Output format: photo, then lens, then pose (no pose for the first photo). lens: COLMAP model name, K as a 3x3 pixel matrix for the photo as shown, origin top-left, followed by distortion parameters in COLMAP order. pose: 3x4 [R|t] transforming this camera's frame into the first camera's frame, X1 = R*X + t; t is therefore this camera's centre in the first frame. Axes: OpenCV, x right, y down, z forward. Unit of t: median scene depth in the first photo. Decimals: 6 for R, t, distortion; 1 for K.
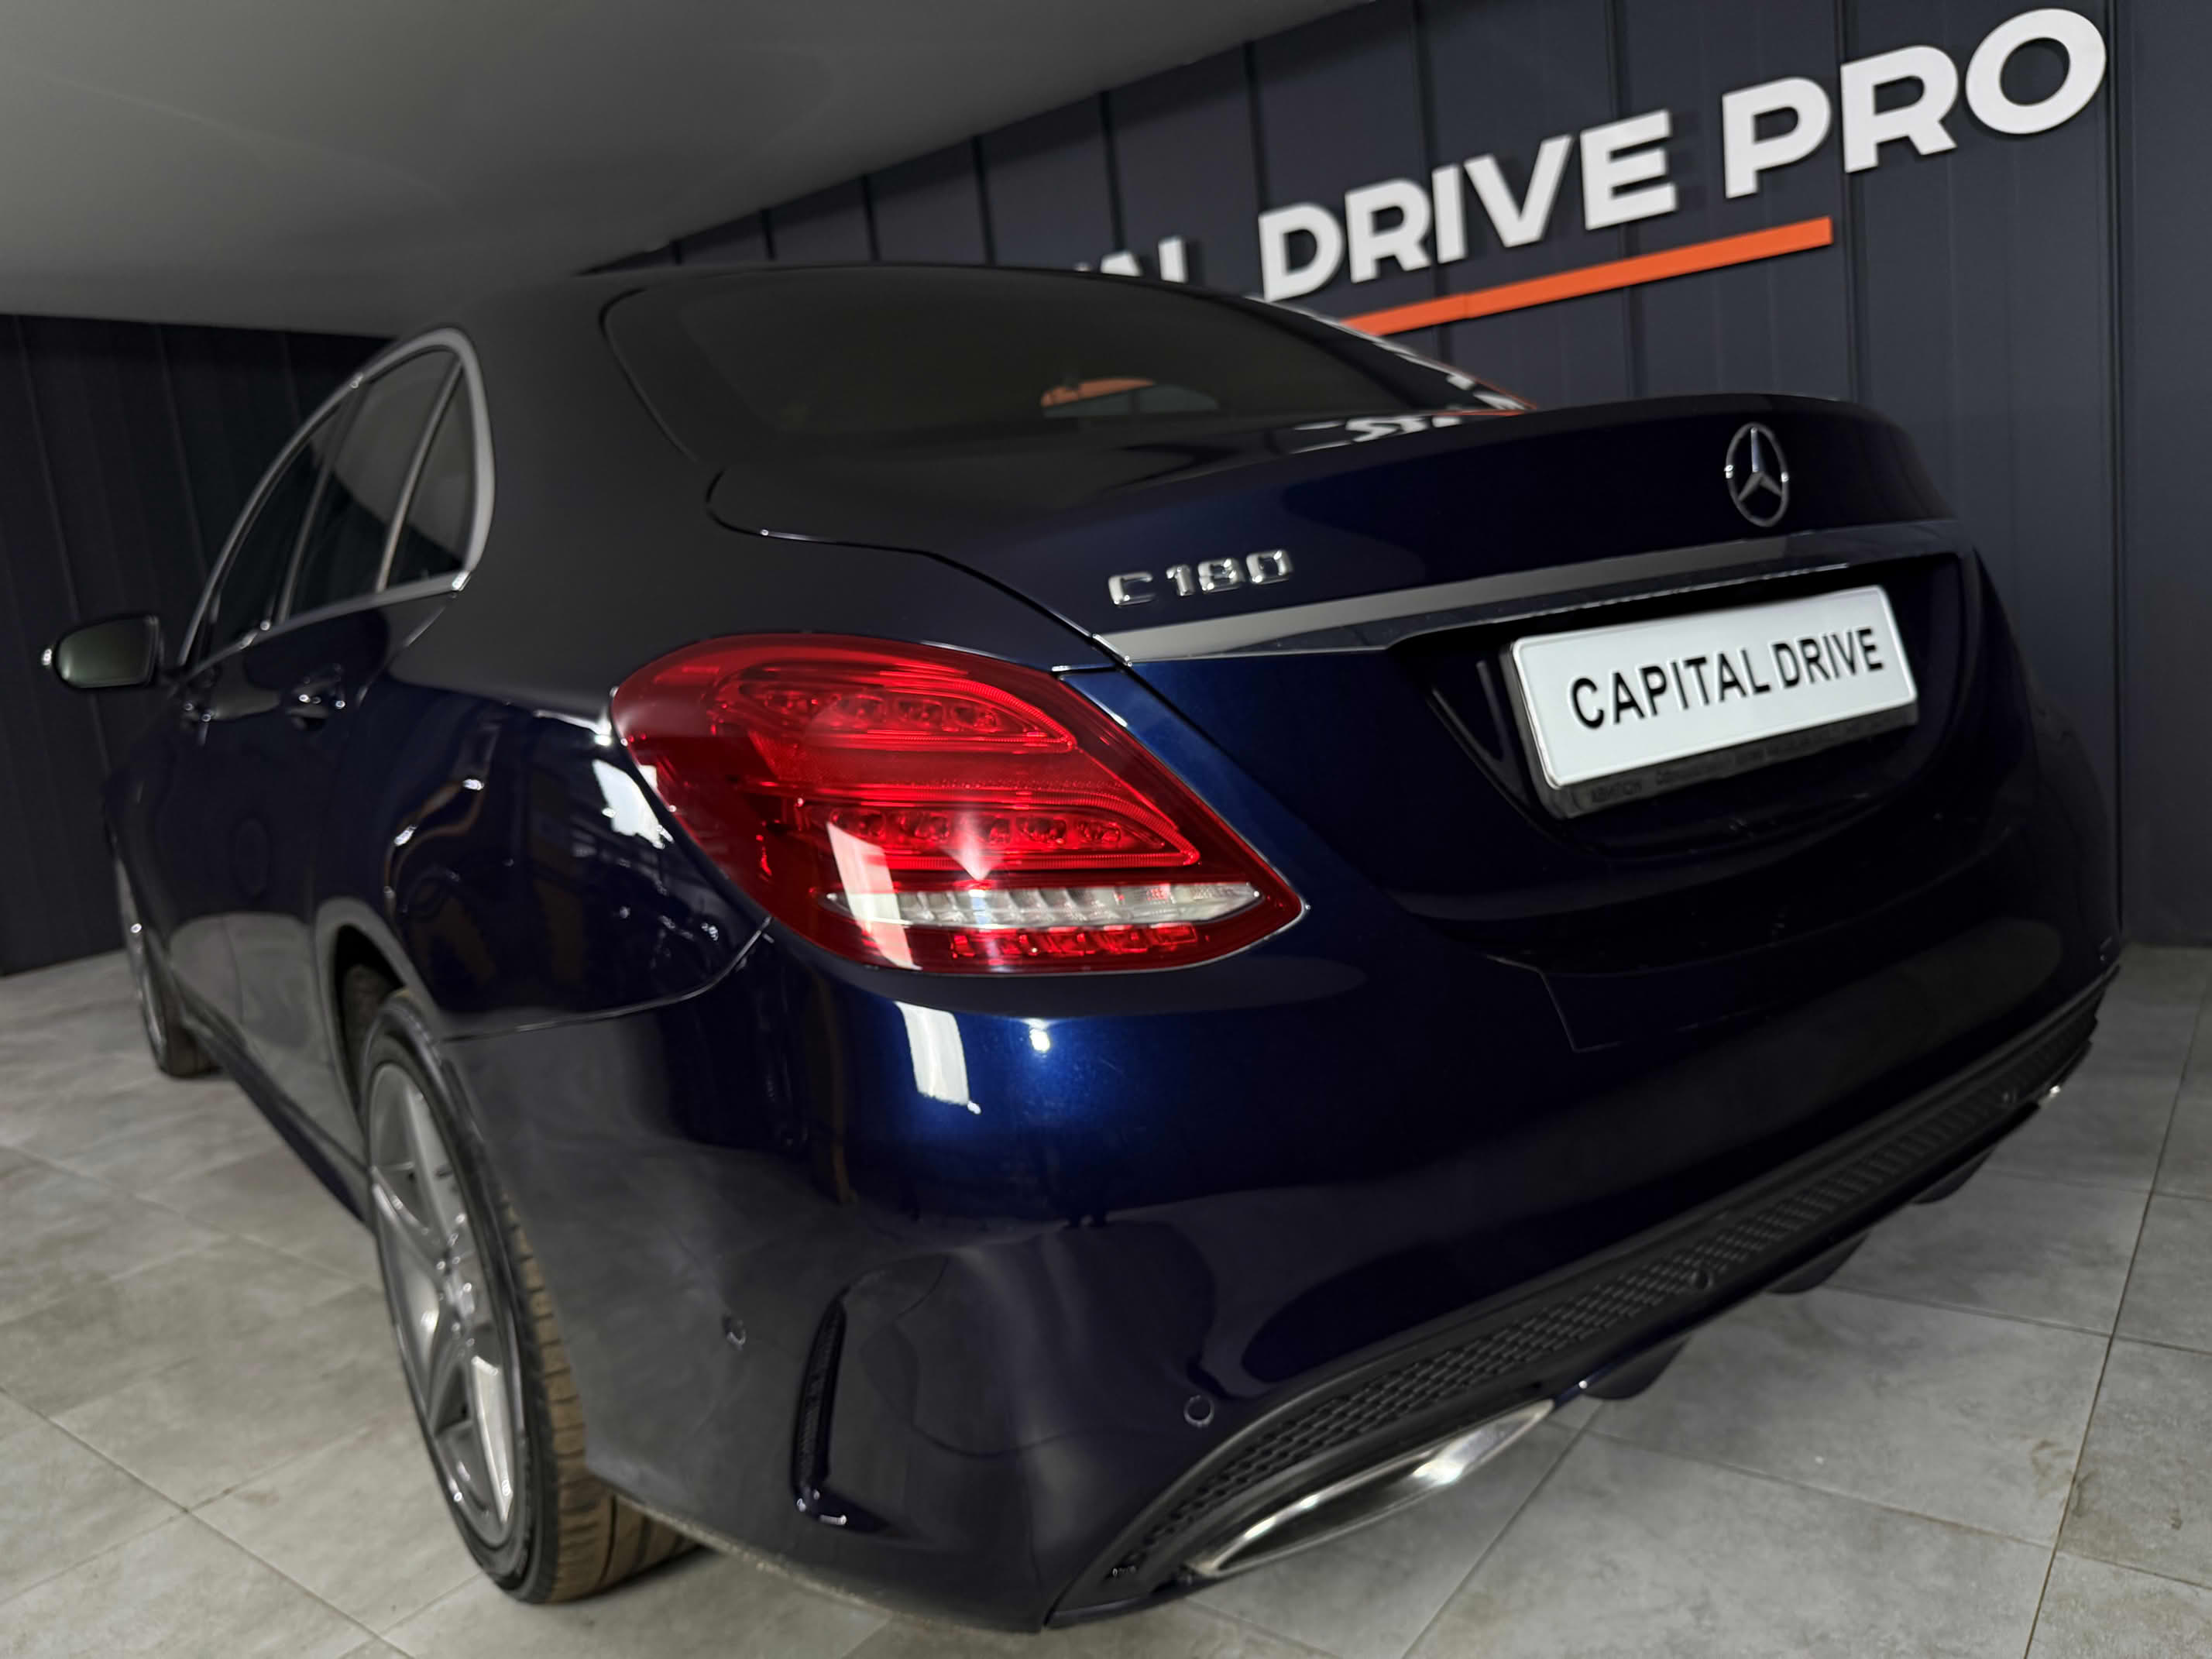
lens RADIAL K [[1600.5, 0, 1098.5], [0, 1600.5, 826.8], [0, 0, 1]] dist [-0.015722, -0.001100]
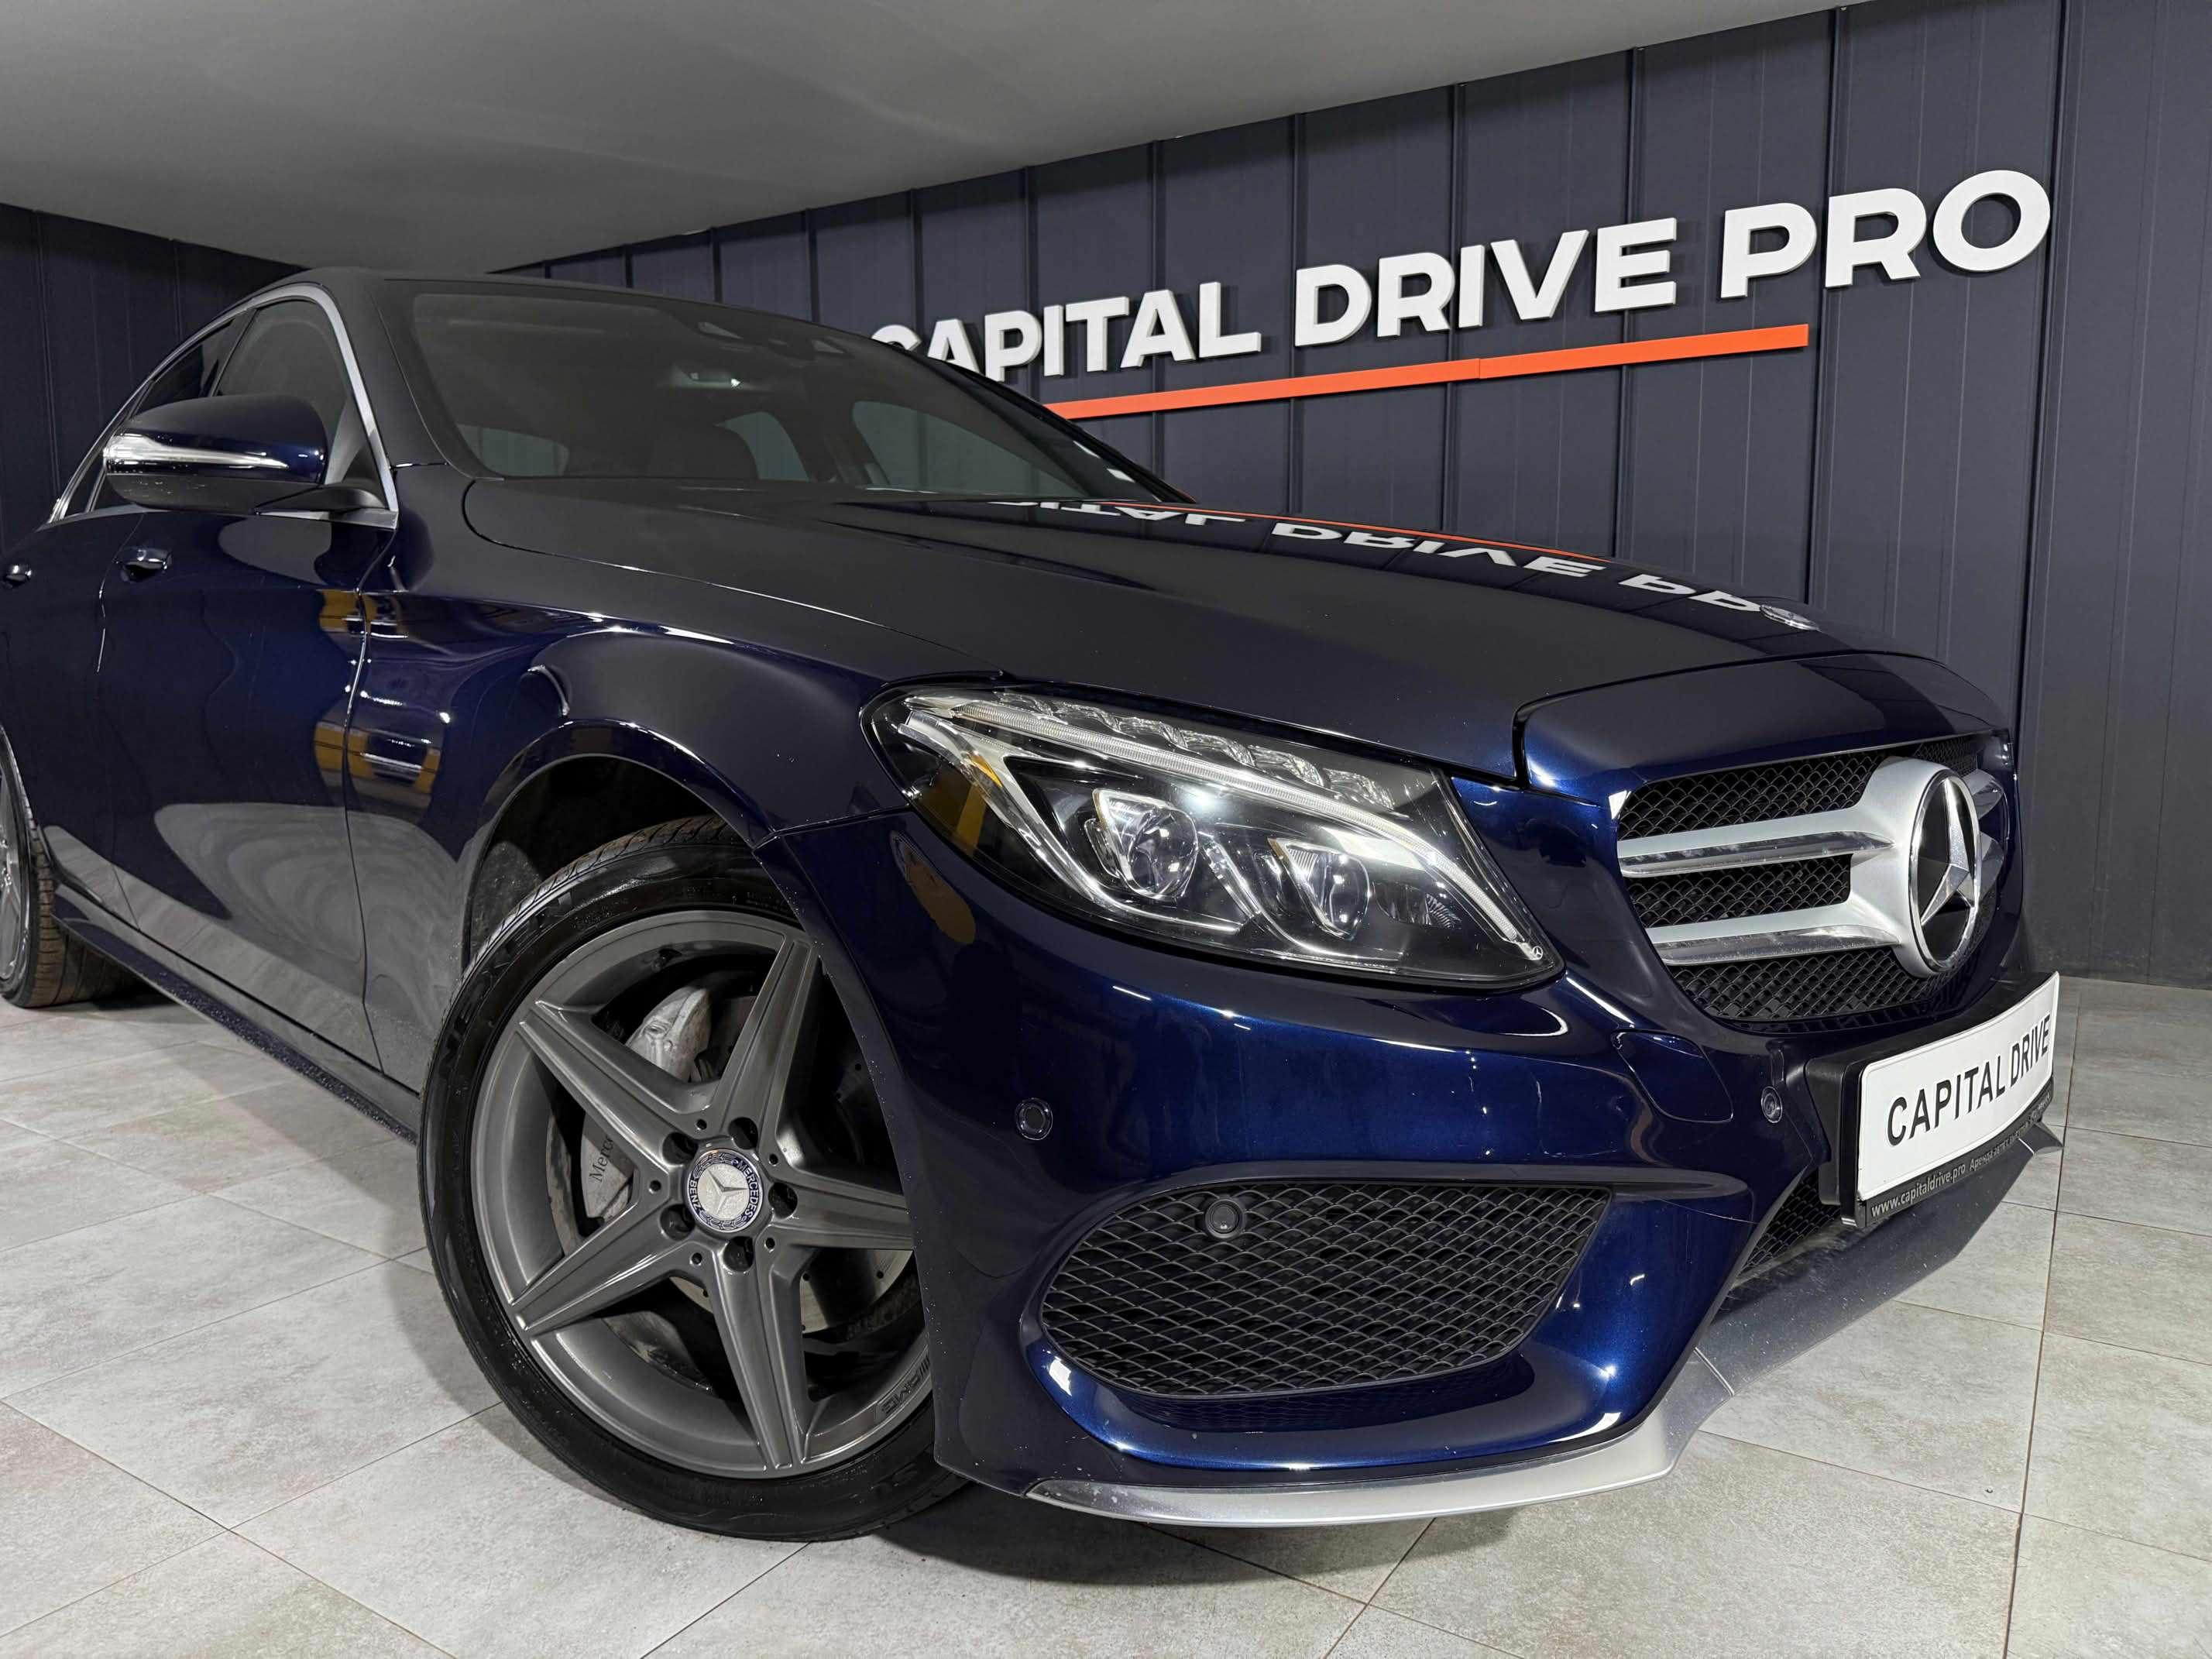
lens RADIAL K [[1569.7, 0, 1114.5], [0, 1569.7, 826.6], [0, 0, 1]] dist [0.010284, -0.021098]
pose [[0.990097, 0.094408, 0.103901, -0.158358], [-0.090097, 0.994896, -0.045445, 0.099977], [-0.107661, 0.035633, 0.993549, -0.091536]]
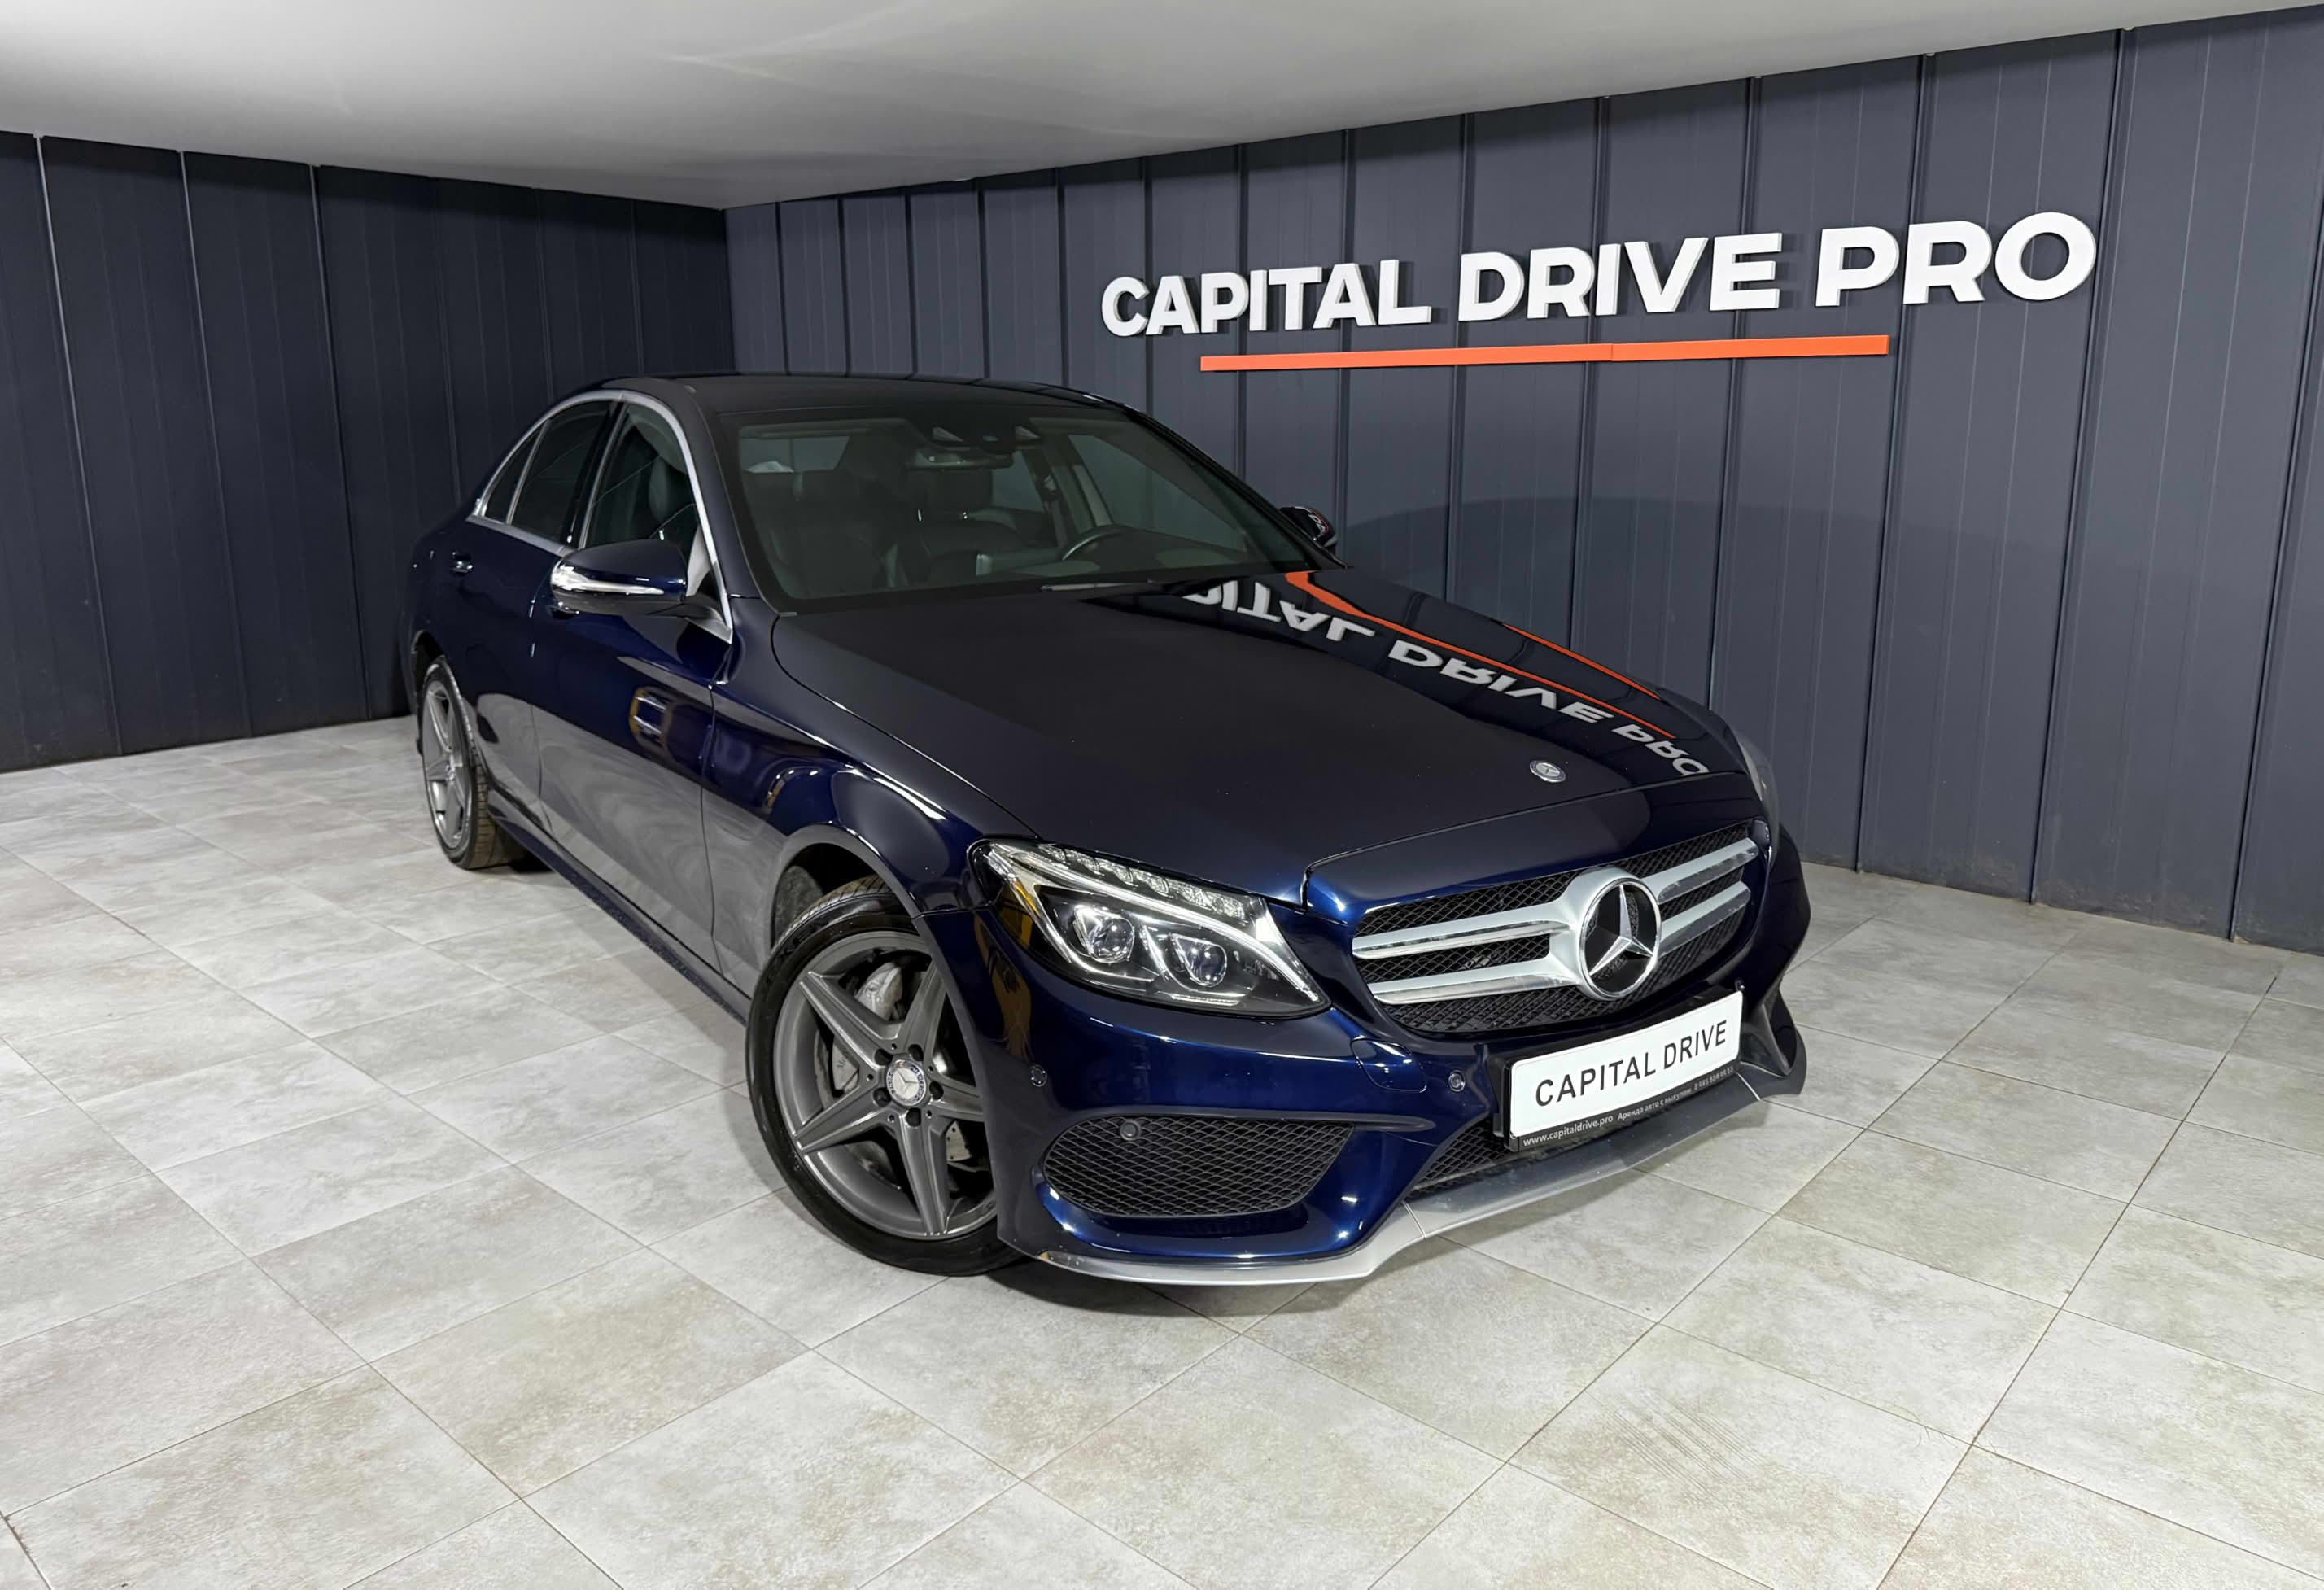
lens RADIAL K [[1631.8, 0, 1171.5], [0, 1631.8, 729.7], [0, 0, 1]] dist [0.064022, -0.100238]
pose [[0.992210, 0.118011, -0.039916, -0.049556], [-0.116037, 0.992054, 0.048617, -0.067137], [0.045336, -0.043607, 0.998020, -0.516600]]
